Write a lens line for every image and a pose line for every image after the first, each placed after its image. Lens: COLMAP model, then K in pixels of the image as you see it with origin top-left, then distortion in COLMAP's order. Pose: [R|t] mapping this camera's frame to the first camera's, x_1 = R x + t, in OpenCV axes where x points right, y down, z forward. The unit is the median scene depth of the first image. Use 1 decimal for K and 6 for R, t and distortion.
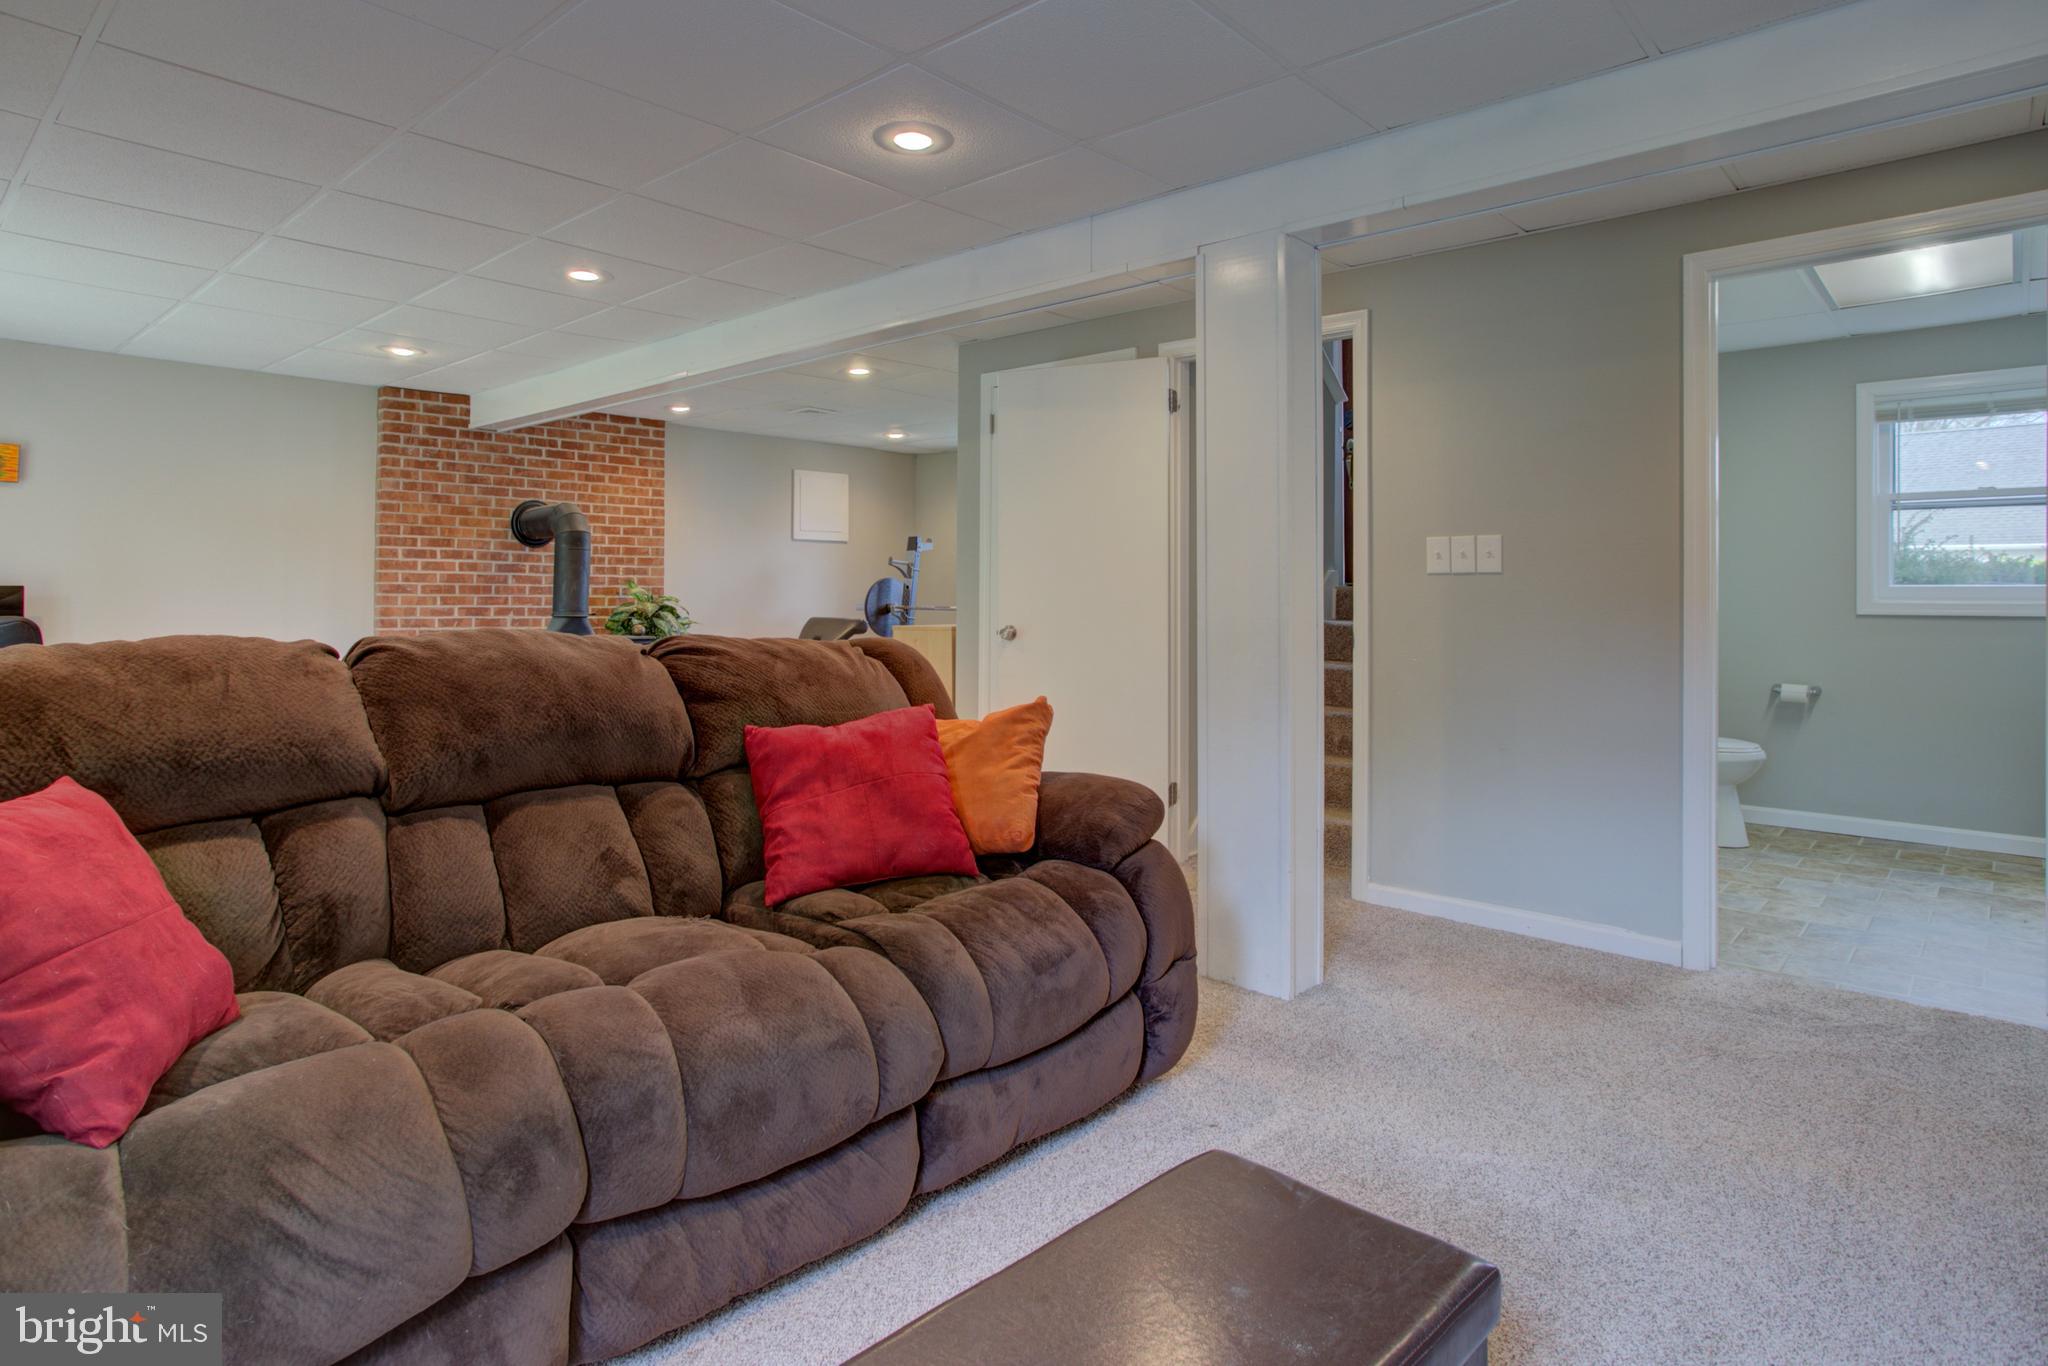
lens RADIAL K [[1117.1, 0, 1002.7], [0, 1117.1, 568.6], [0, 0, 1]] dist [-0.034108, 0.024388]
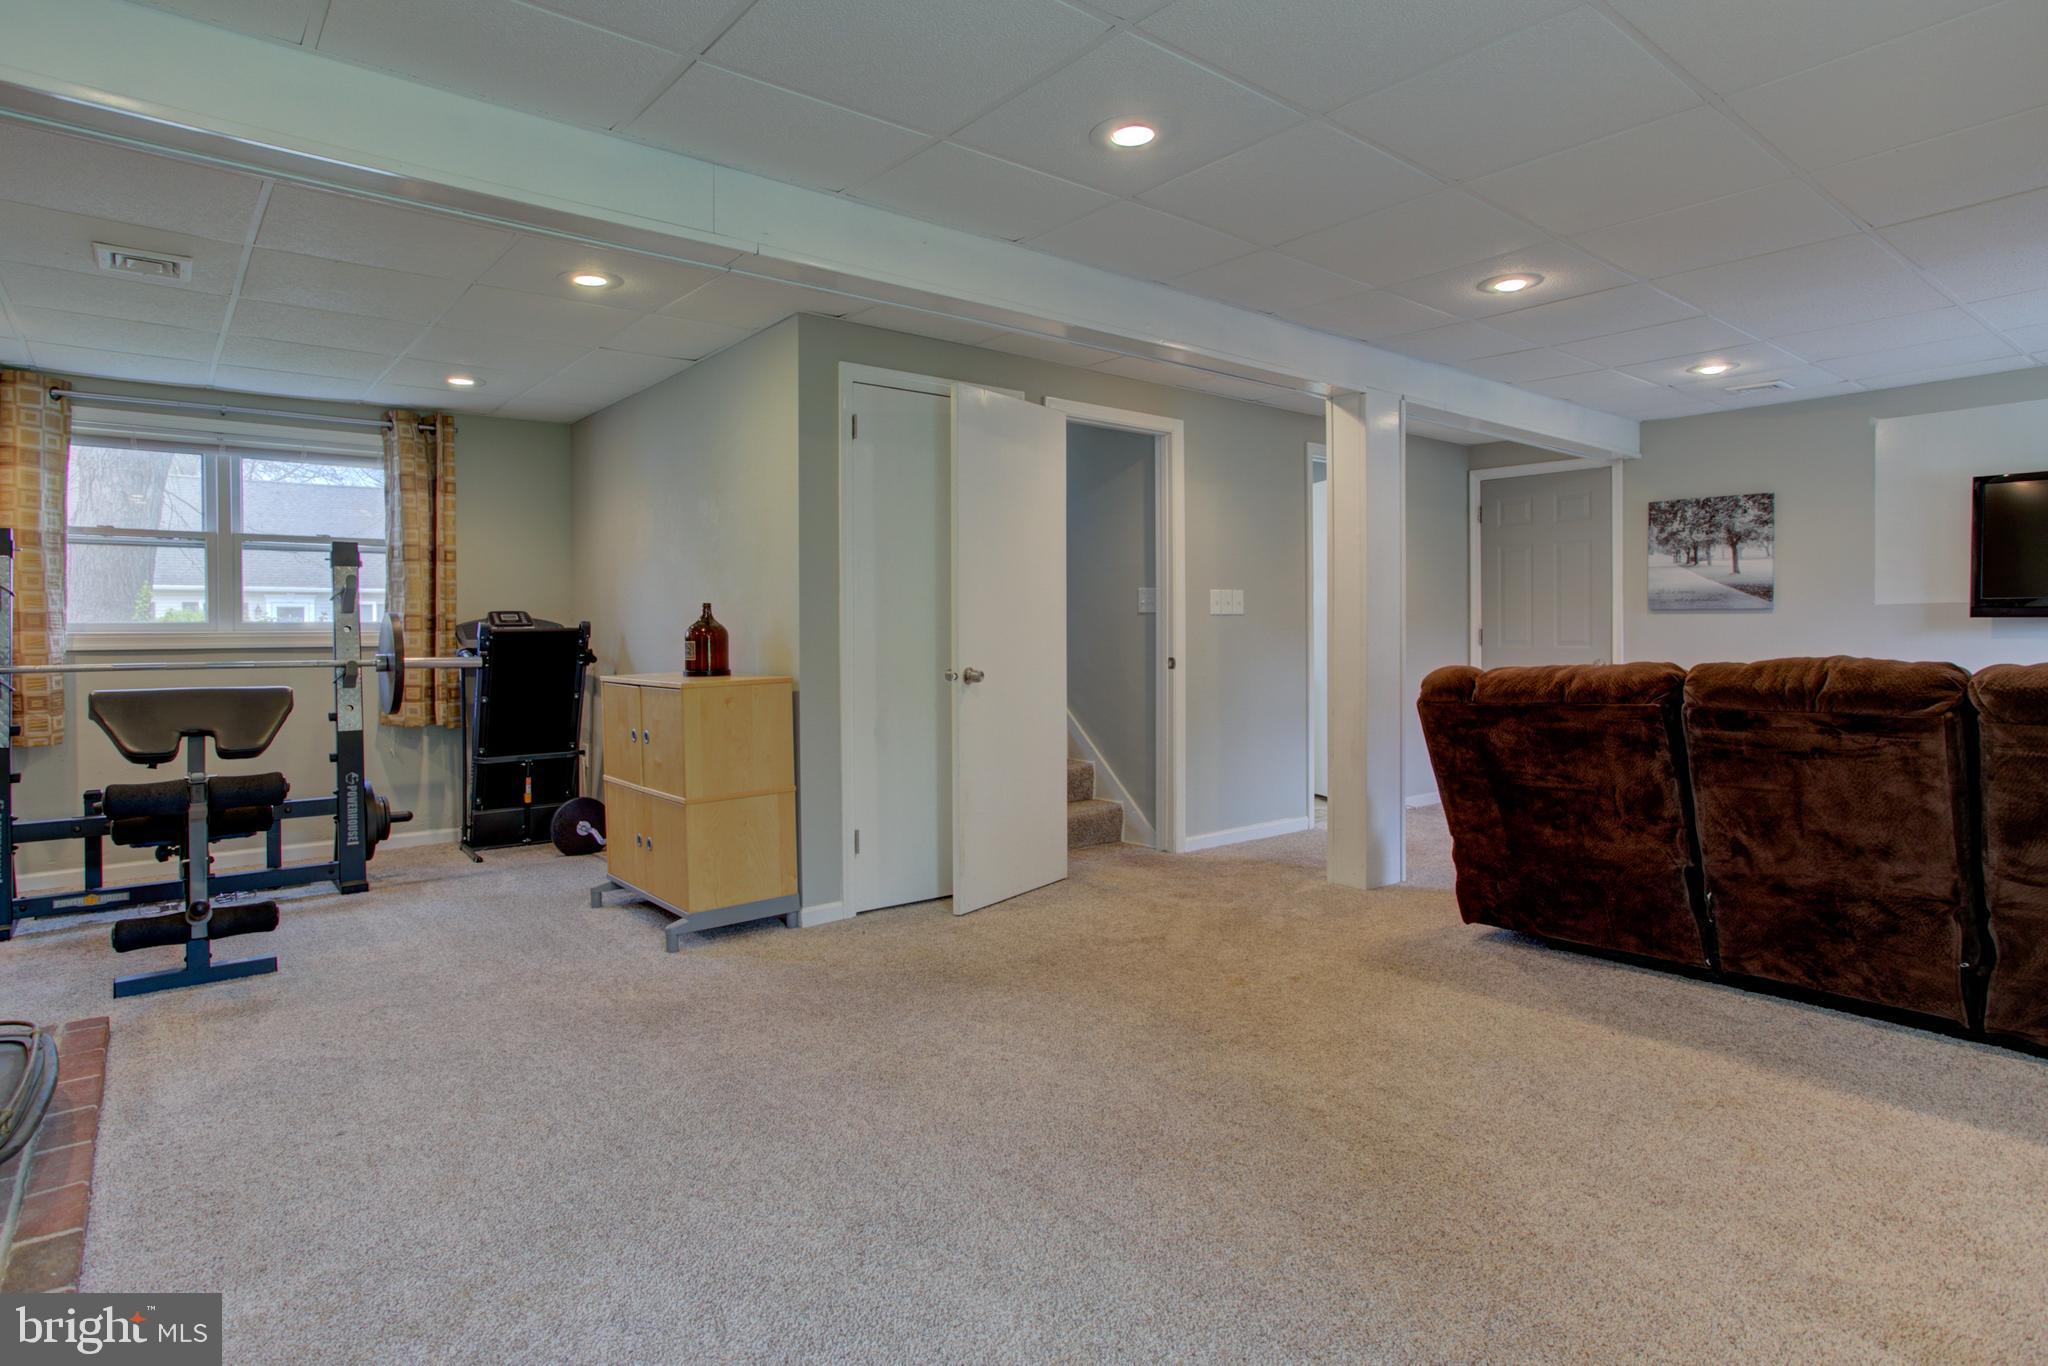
lens RADIAL K [[1117.1, 0, 1031.9], [0, 1117.1, 637.7], [0, 0, 1]] dist [-0.034108, 0.024388]
pose [[0.130200, -0.012256, 0.991412, -0.609787], [-0.013166, 0.999814, 0.014089, 0.009474], [-0.991400, -0.014887, 0.130014, 0.578867]]
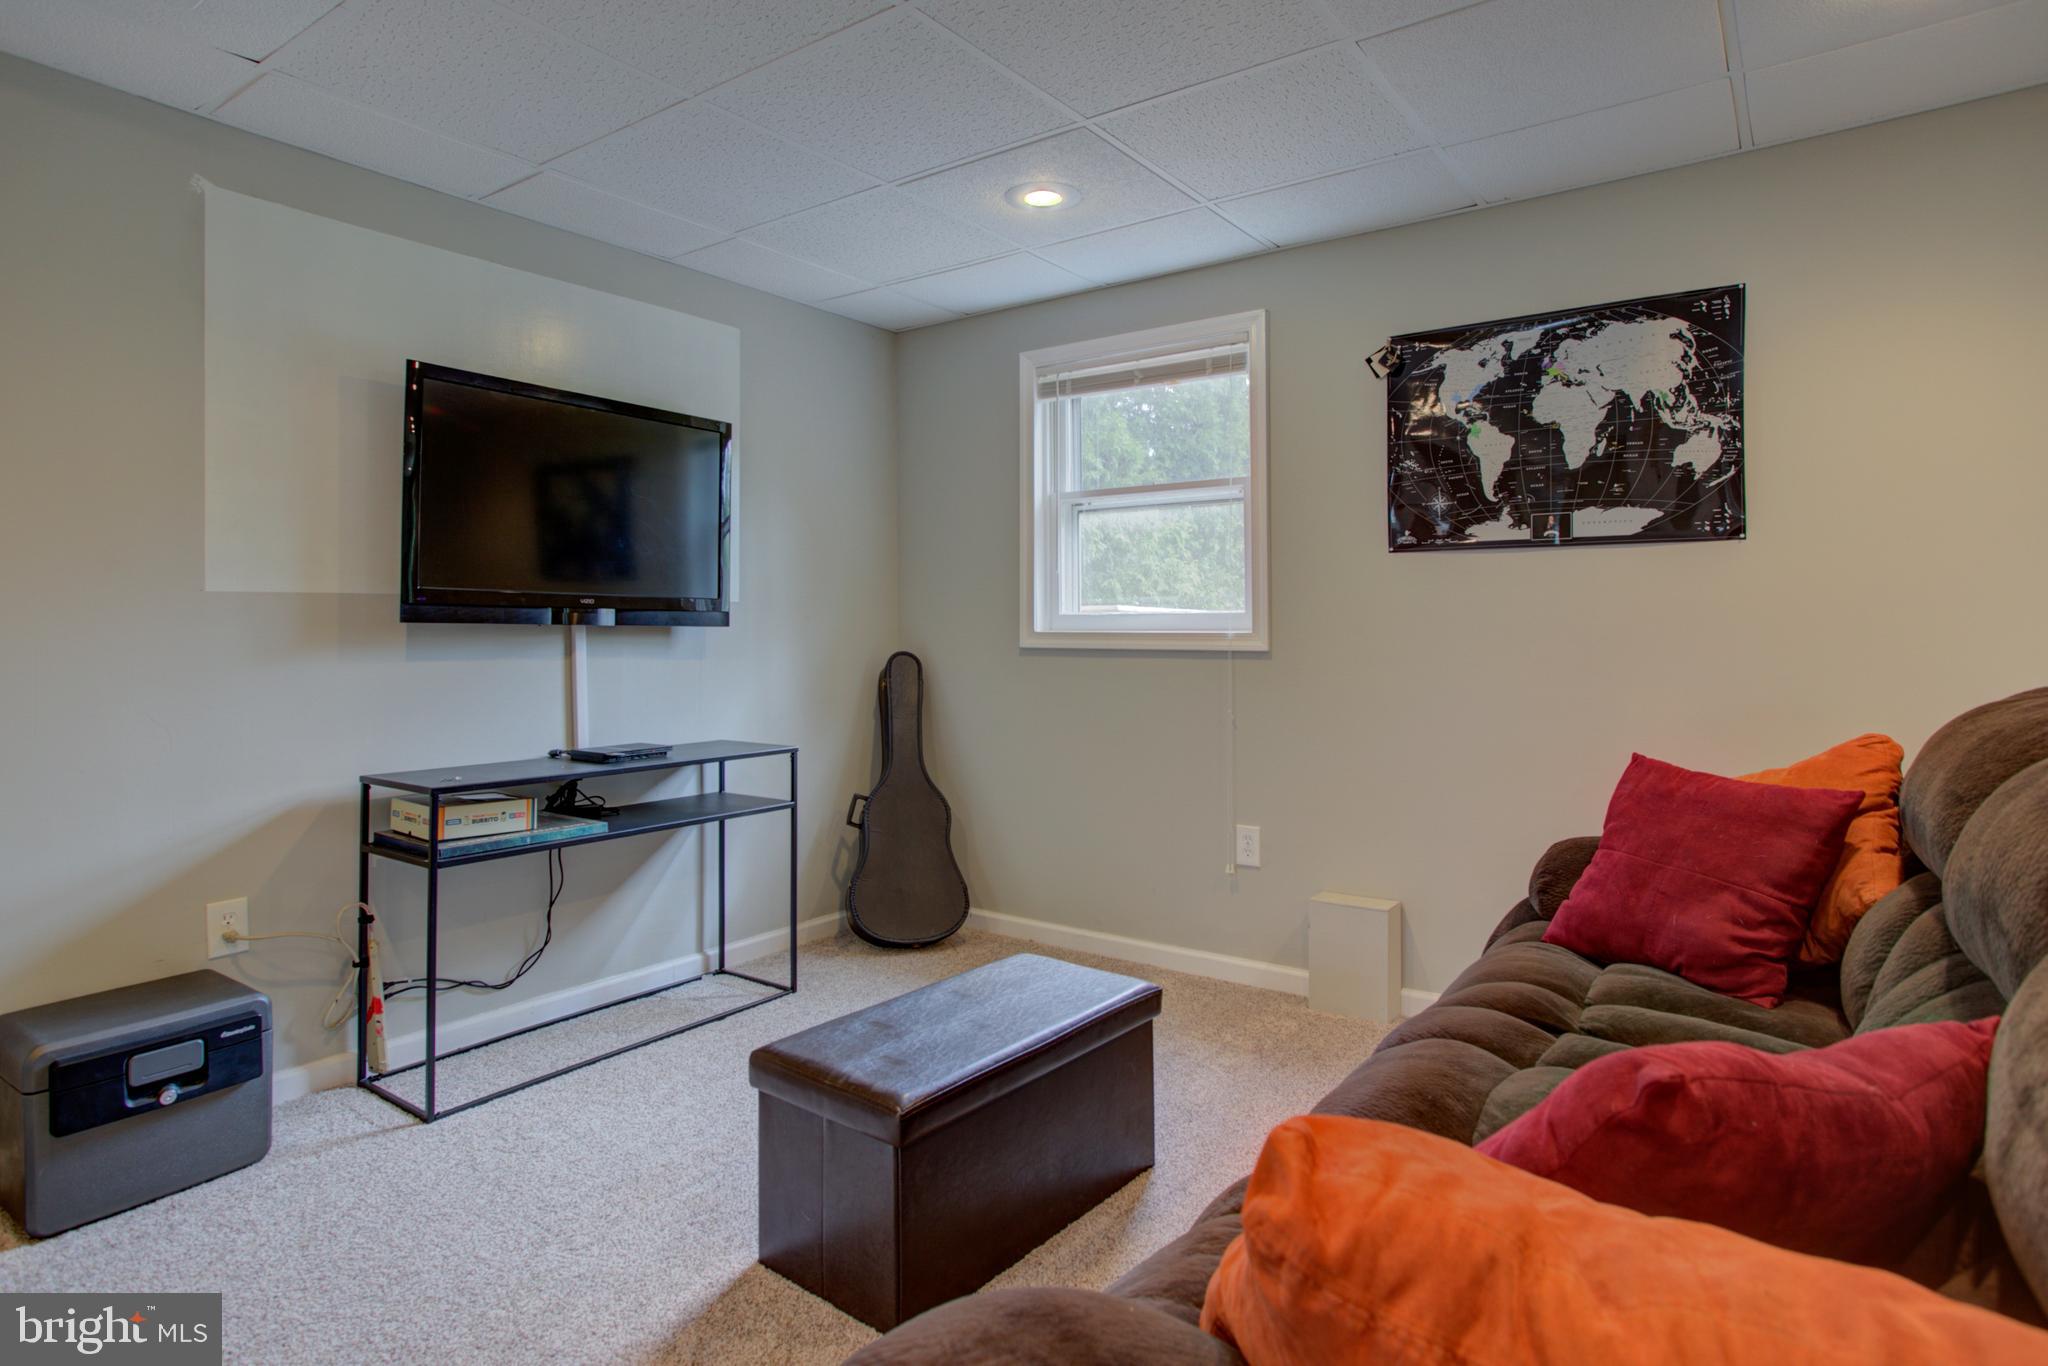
lens RADIAL K [[1117.1, 0, 1020.4], [0, 1117.1, 616.4], [0, 0, 1]] dist [-0.034108, 0.024388]
pose [[-0.992000, -0.000545, -0.126234, 0.041901], [0.002989, 0.999609, -0.027810, 0.007605], [0.126199, -0.027965, -0.991611, 0.467991]]
